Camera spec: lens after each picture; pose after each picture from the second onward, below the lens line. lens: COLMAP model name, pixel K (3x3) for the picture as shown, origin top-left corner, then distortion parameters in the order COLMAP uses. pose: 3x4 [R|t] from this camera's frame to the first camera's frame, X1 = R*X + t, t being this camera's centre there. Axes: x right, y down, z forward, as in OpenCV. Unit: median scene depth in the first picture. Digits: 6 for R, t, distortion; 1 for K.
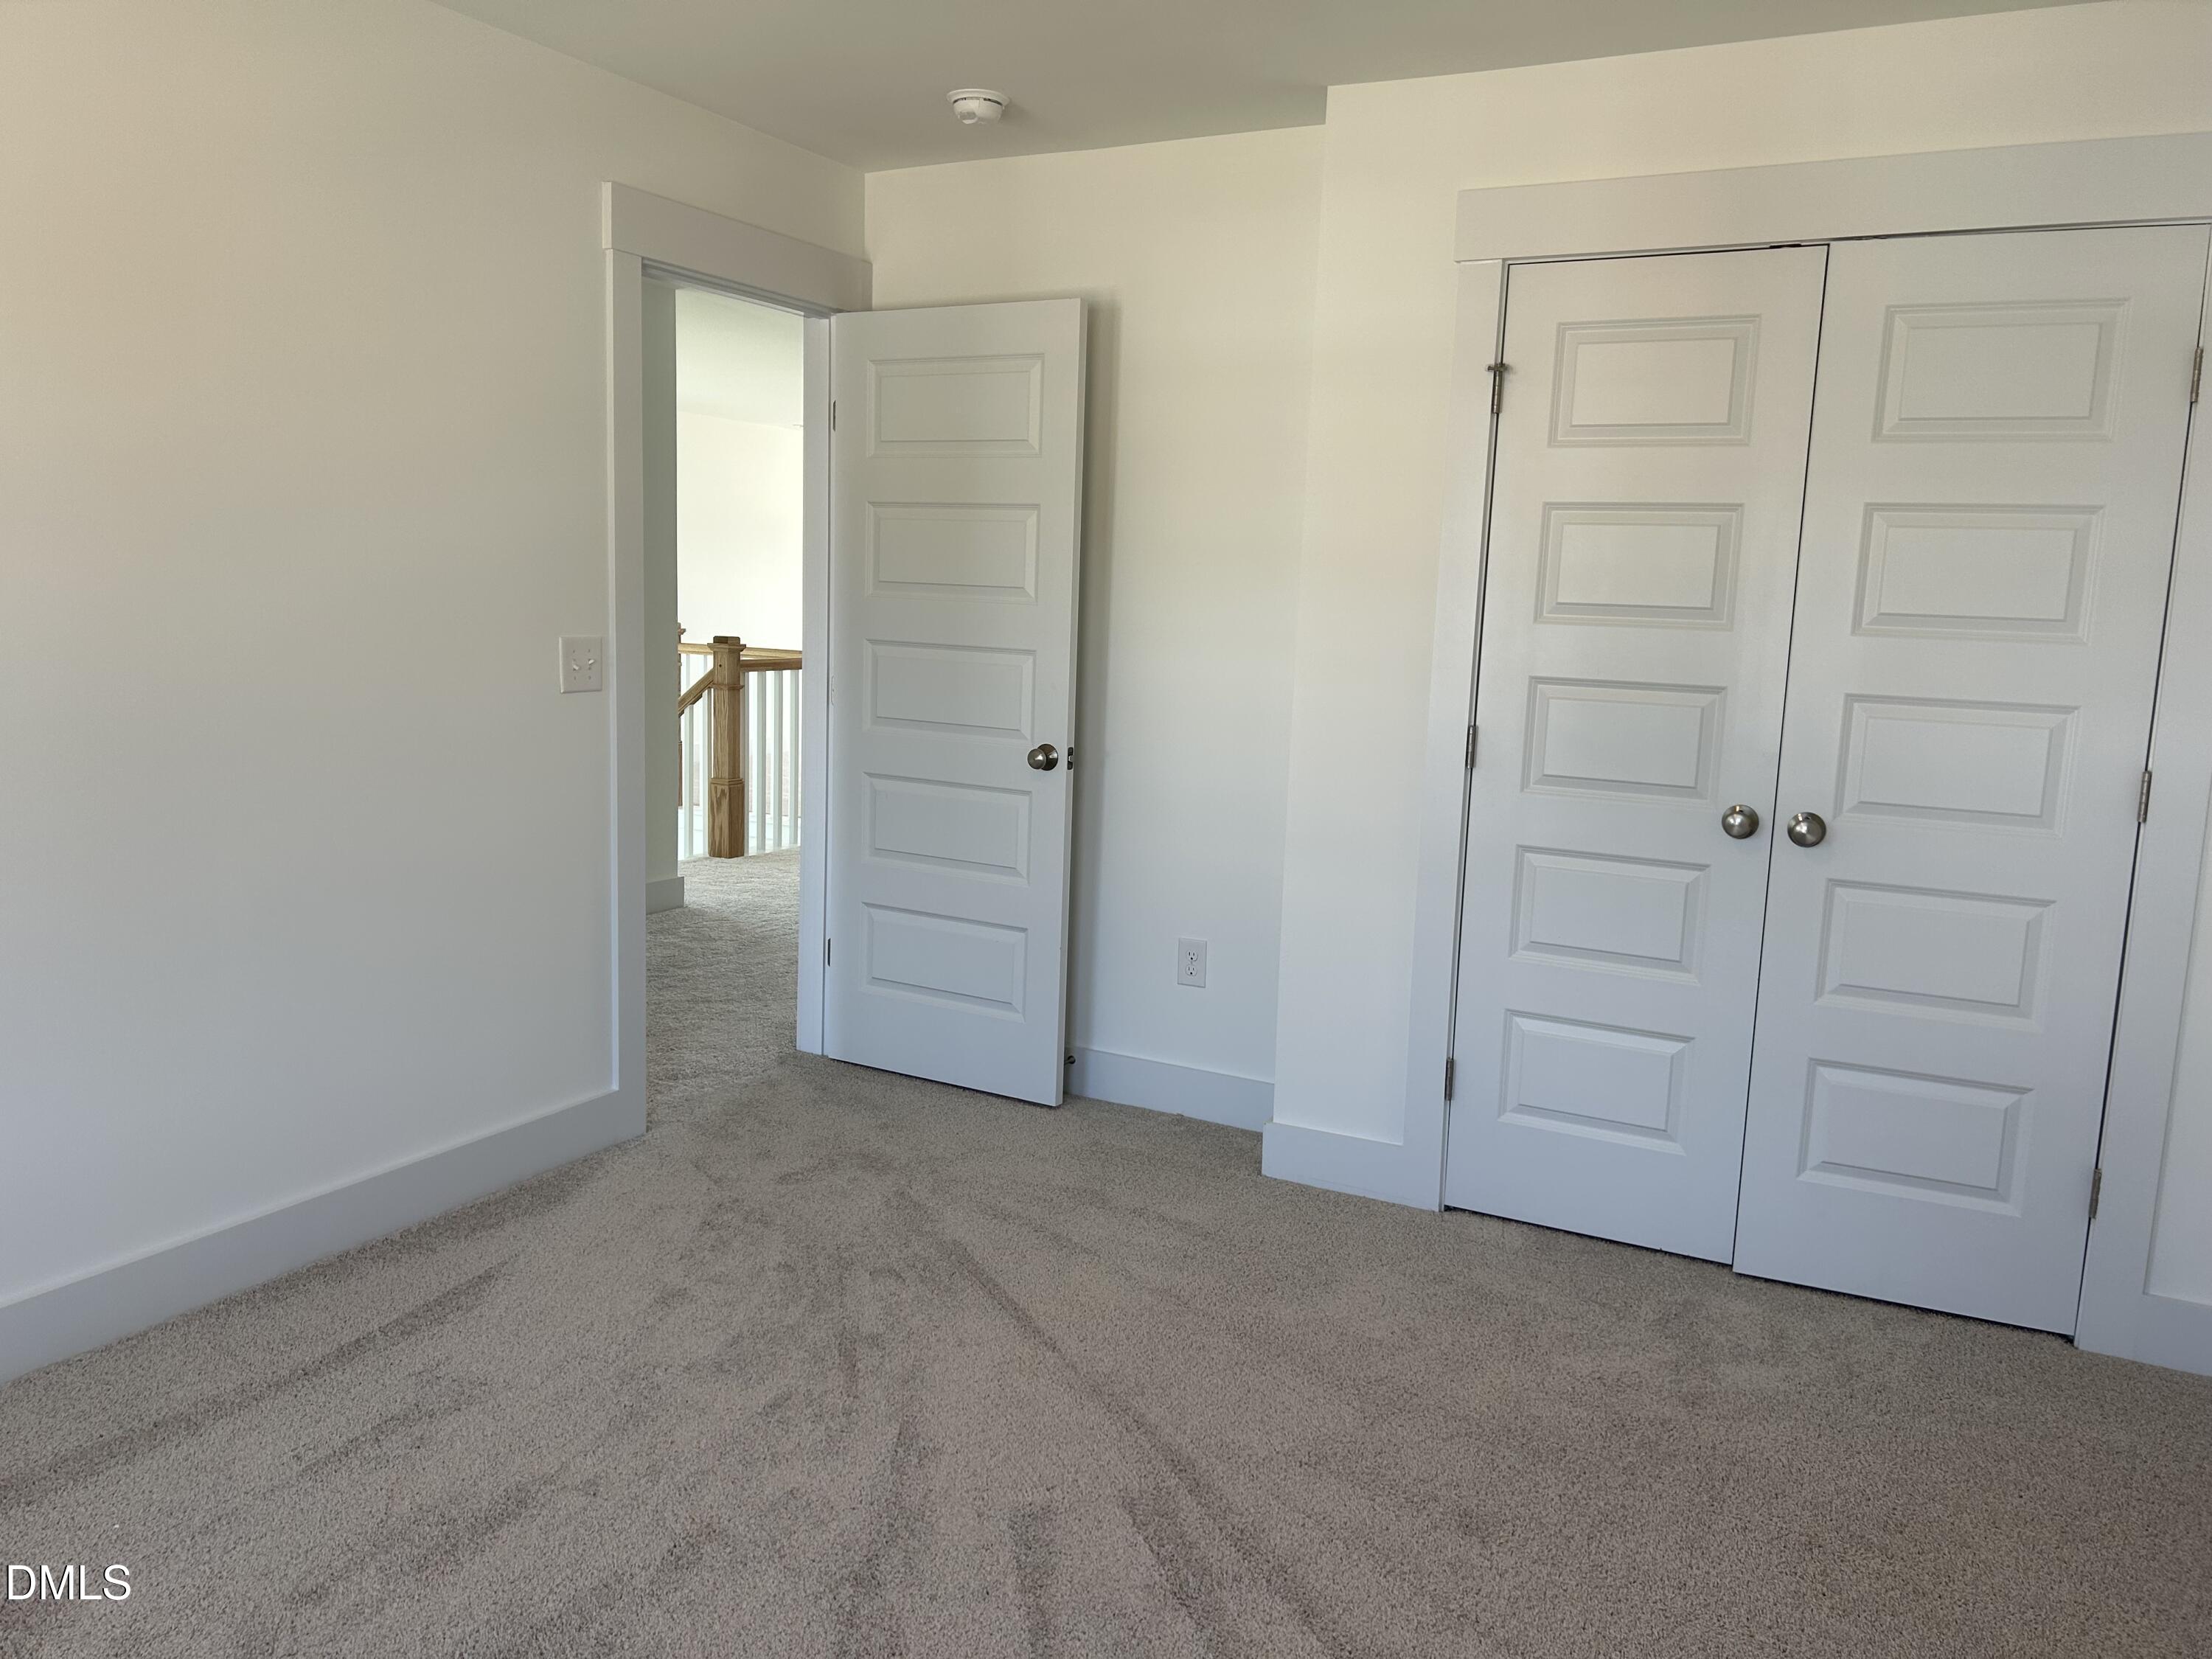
lens RADIAL K [[1640.1, 0, 1106.0], [0, 1640.1, 829.5], [0, 0, 1]] dist [-0.001310, 0.000871]
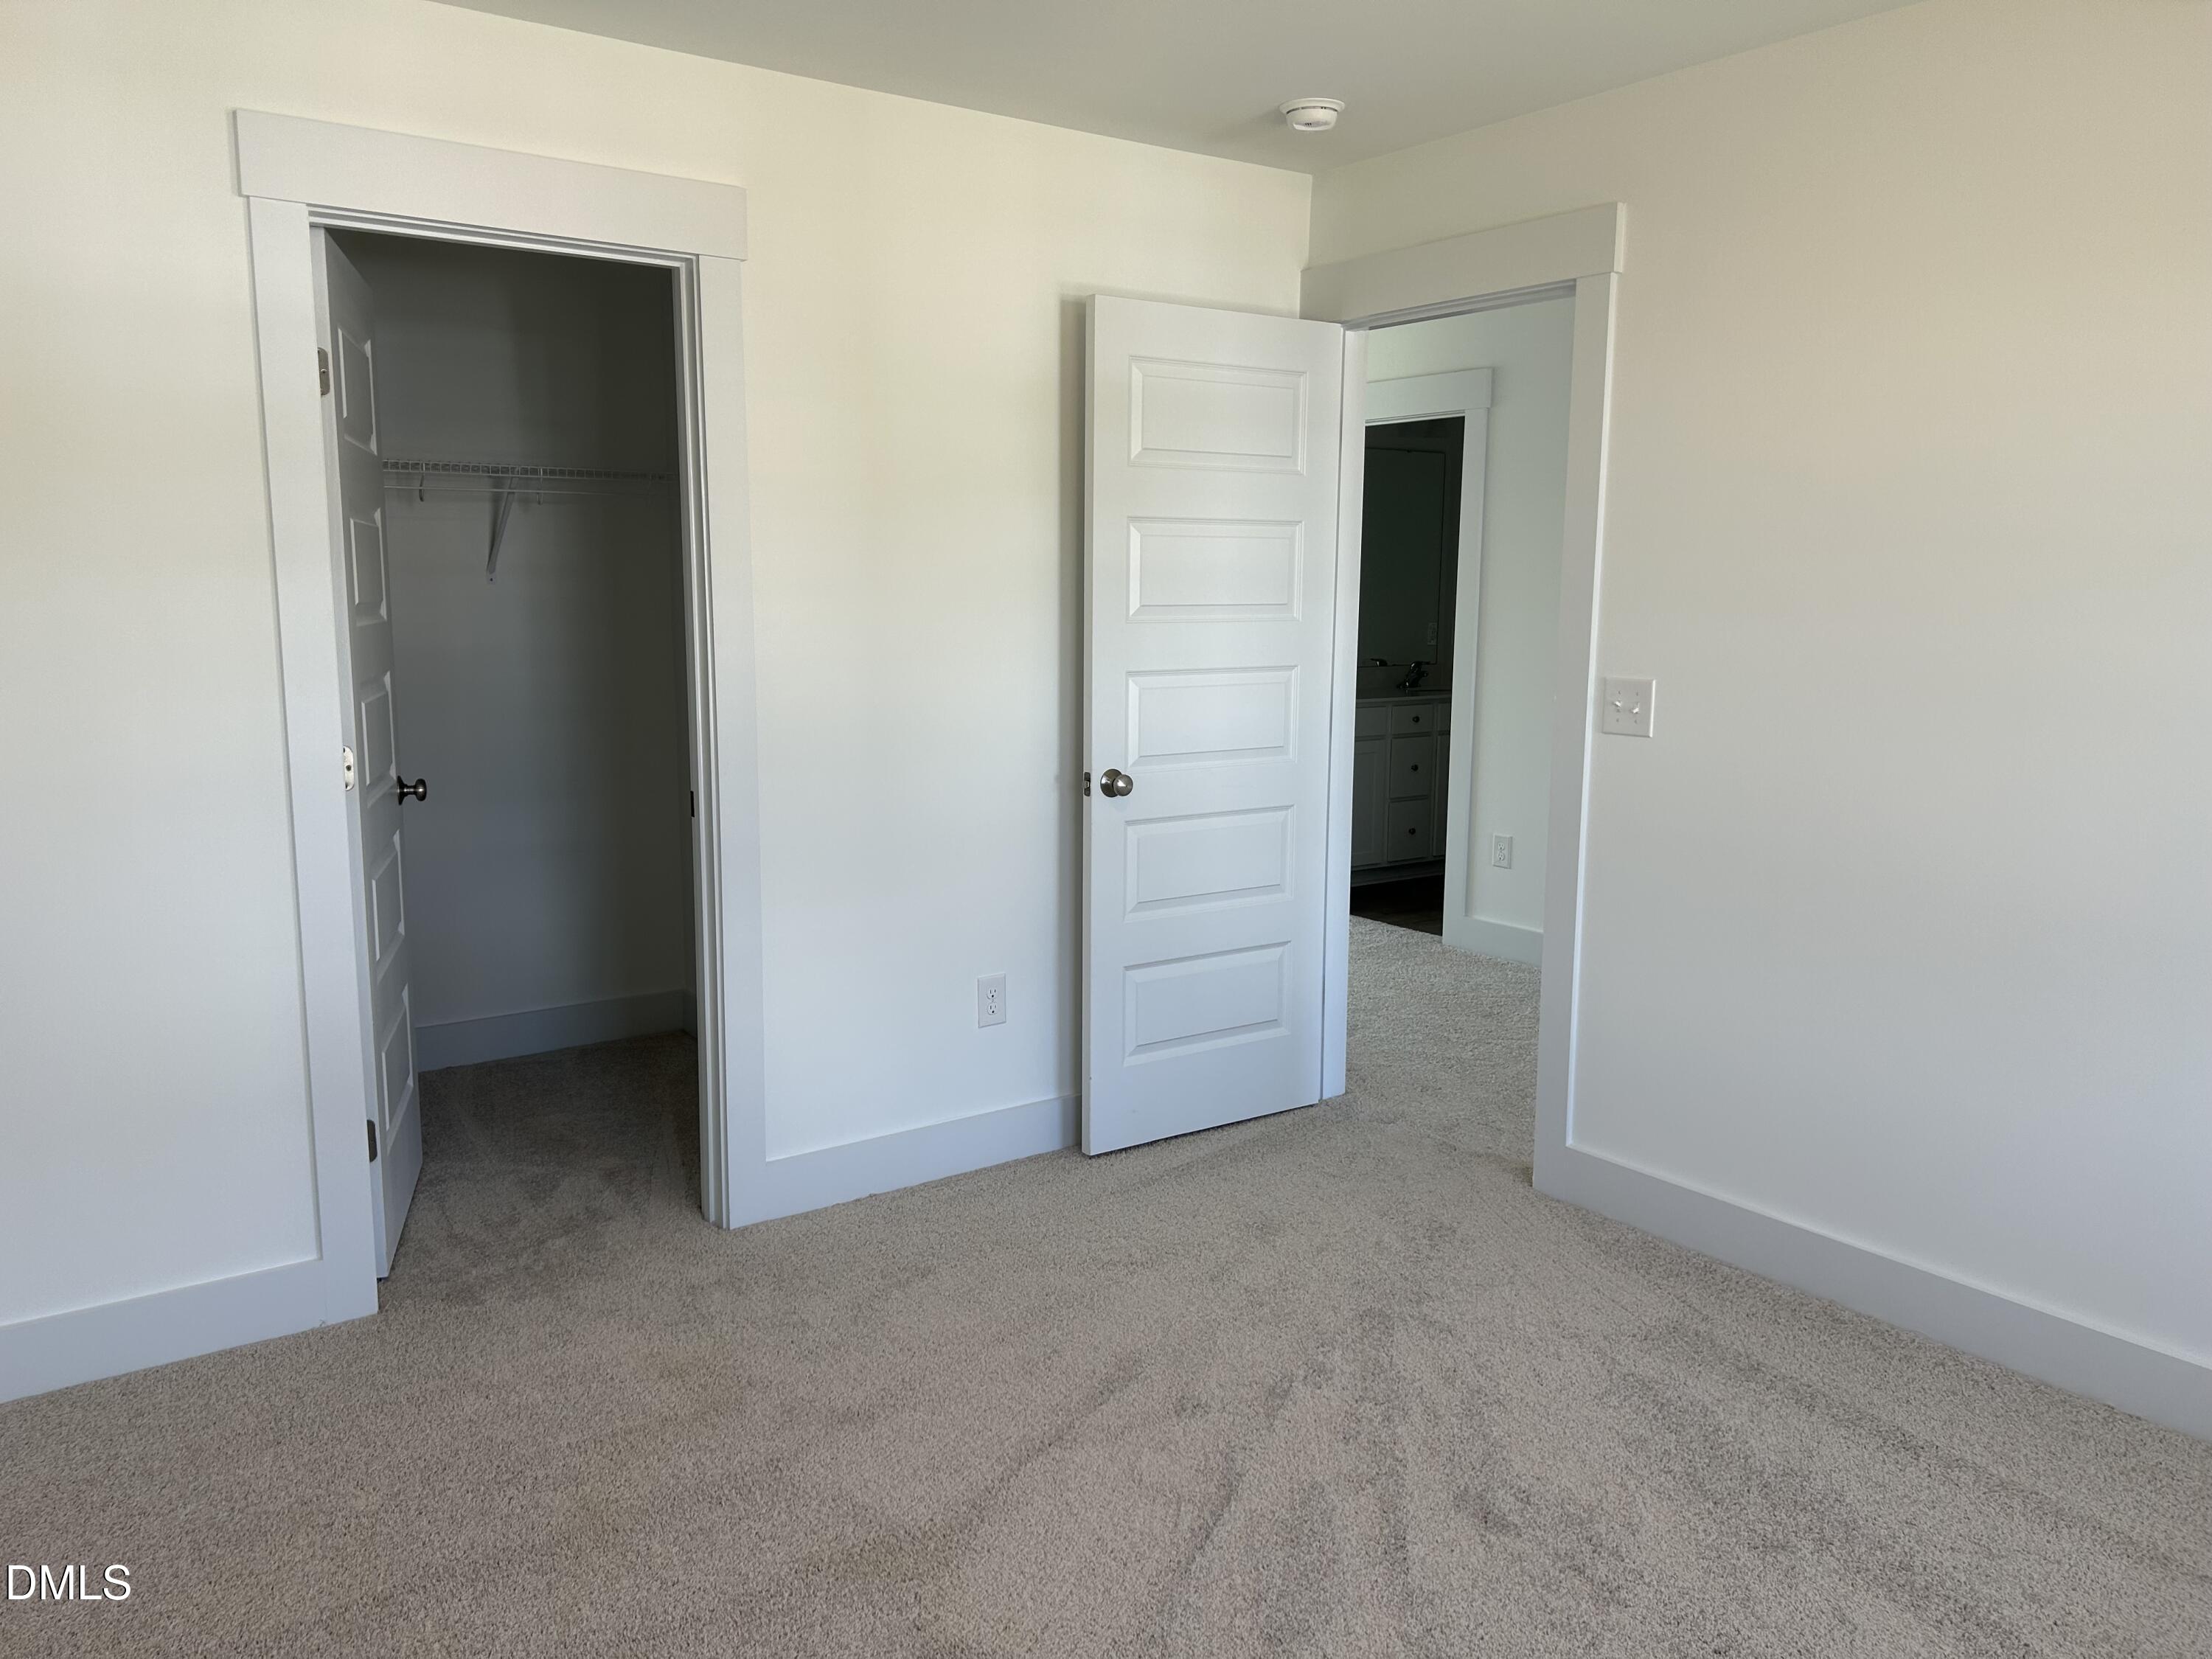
lens RADIAL K [[1640.1, 0, 1106.0], [0, 1640.1, 829.5], [0, 0, 1]] dist [-0.001310, 0.000871]
pose [[0.445529, -0.159533, 0.880939, -0.737385], [0.150782, 0.983310, 0.101815, -0.102536], [-0.882479, 0.087469, 0.462148, 0.493955]]
